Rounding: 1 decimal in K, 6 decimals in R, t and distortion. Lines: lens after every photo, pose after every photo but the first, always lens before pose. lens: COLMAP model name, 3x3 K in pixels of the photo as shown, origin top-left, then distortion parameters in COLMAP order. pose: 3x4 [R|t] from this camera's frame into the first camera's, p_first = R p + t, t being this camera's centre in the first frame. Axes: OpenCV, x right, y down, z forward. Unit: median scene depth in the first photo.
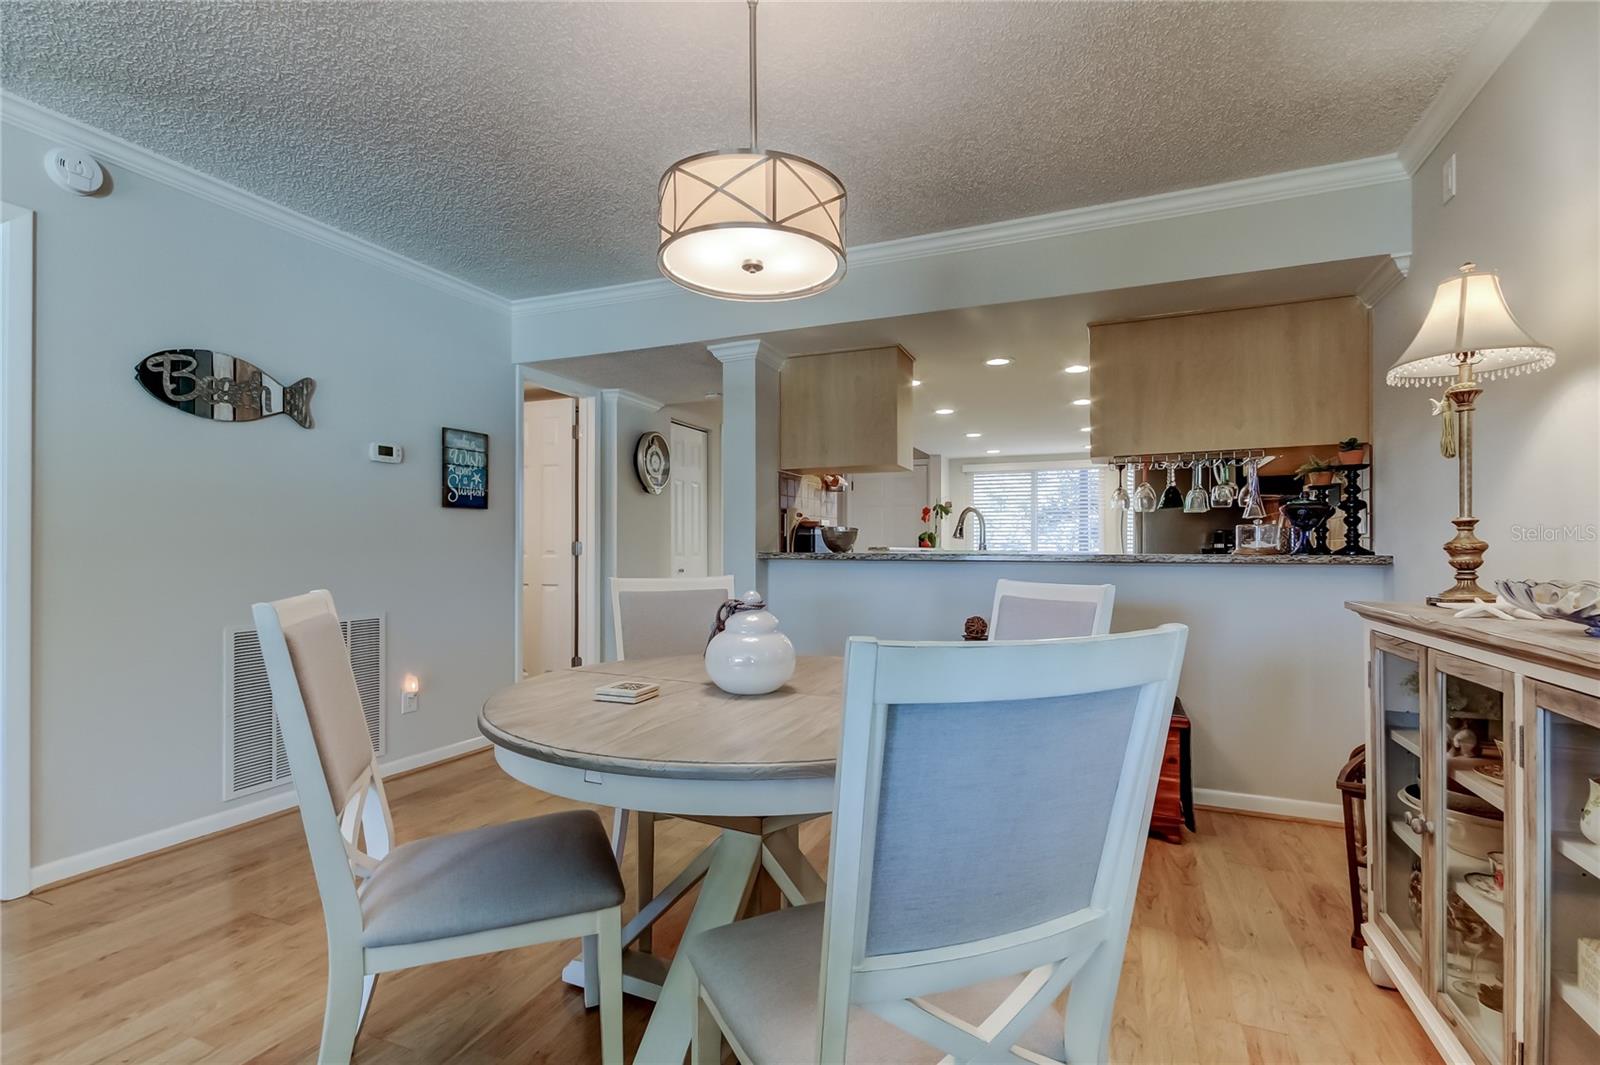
lens RADIAL K [[755.8, 0, 805.8], [0, 755.8, 542.6], [0, 0, 1]] dist [0.026836, -0.008368]
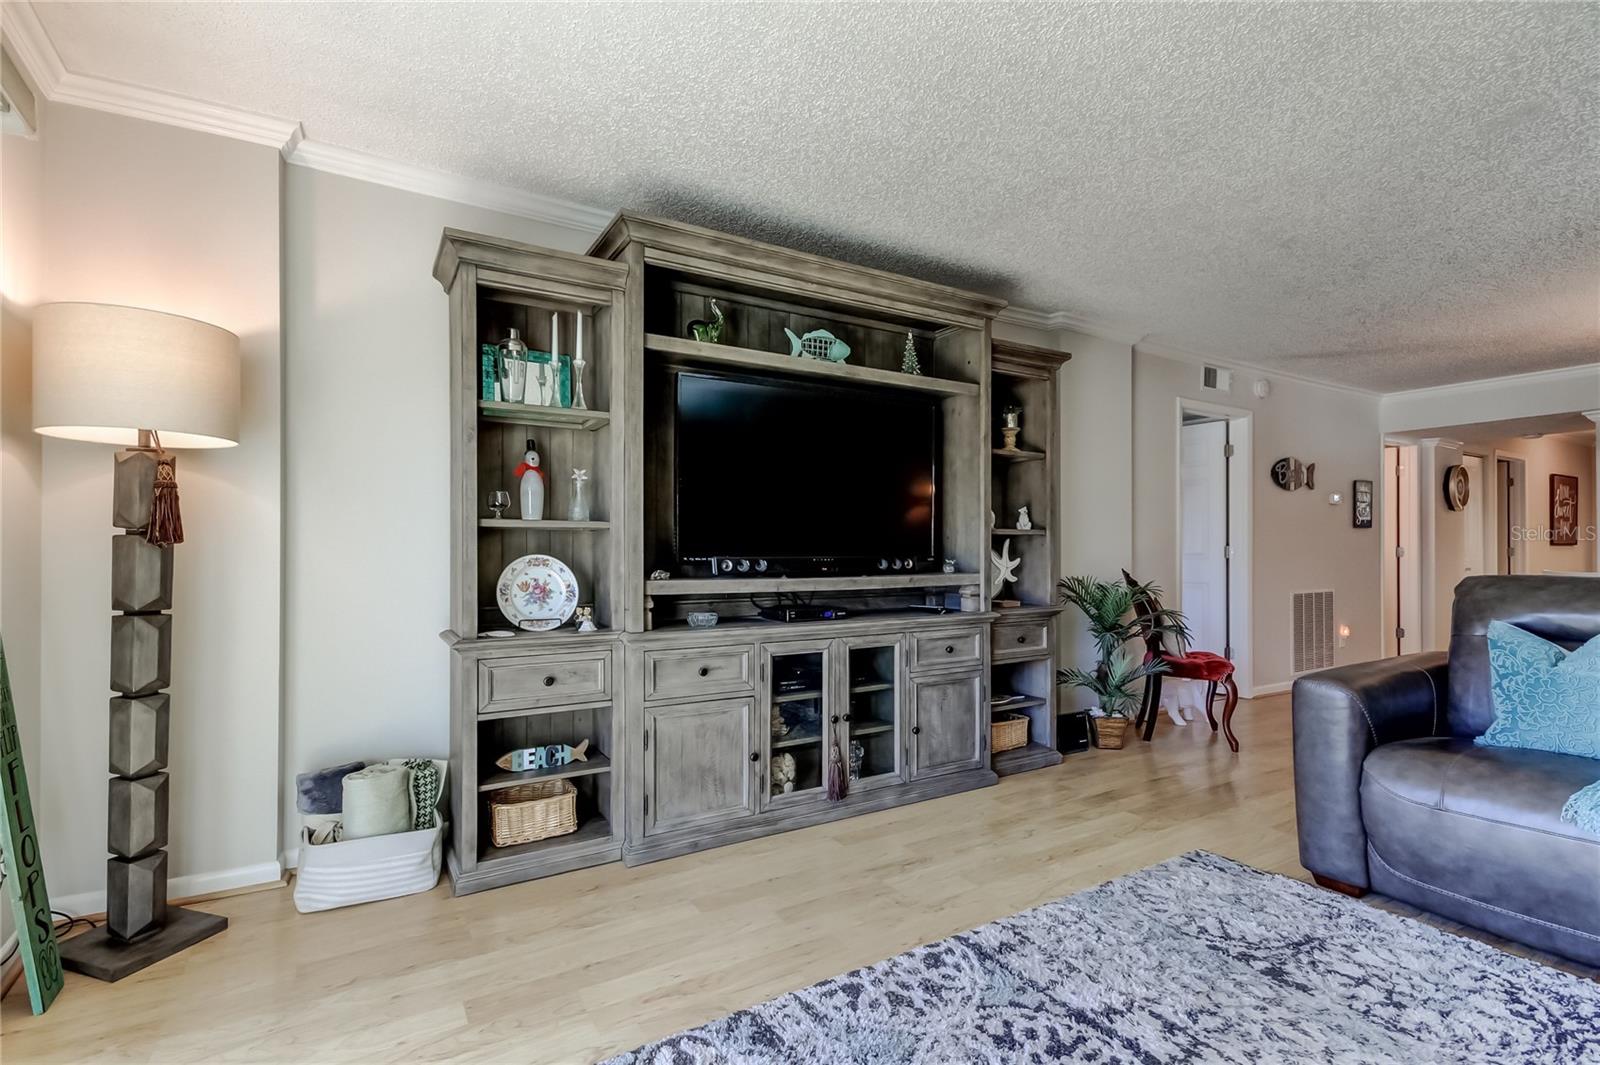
lens RADIAL K [[755.8, 0, 752.0], [0, 755.8, 547.5], [0, 0, 1]] dist [0.026836, -0.008368]
pose [[0.784909, 0.002577, -0.619606, -0.469938], [0.001417, 0.999981, 0.005955, -0.016109], [0.619609, -0.005552, 0.784891, -1.133465]]
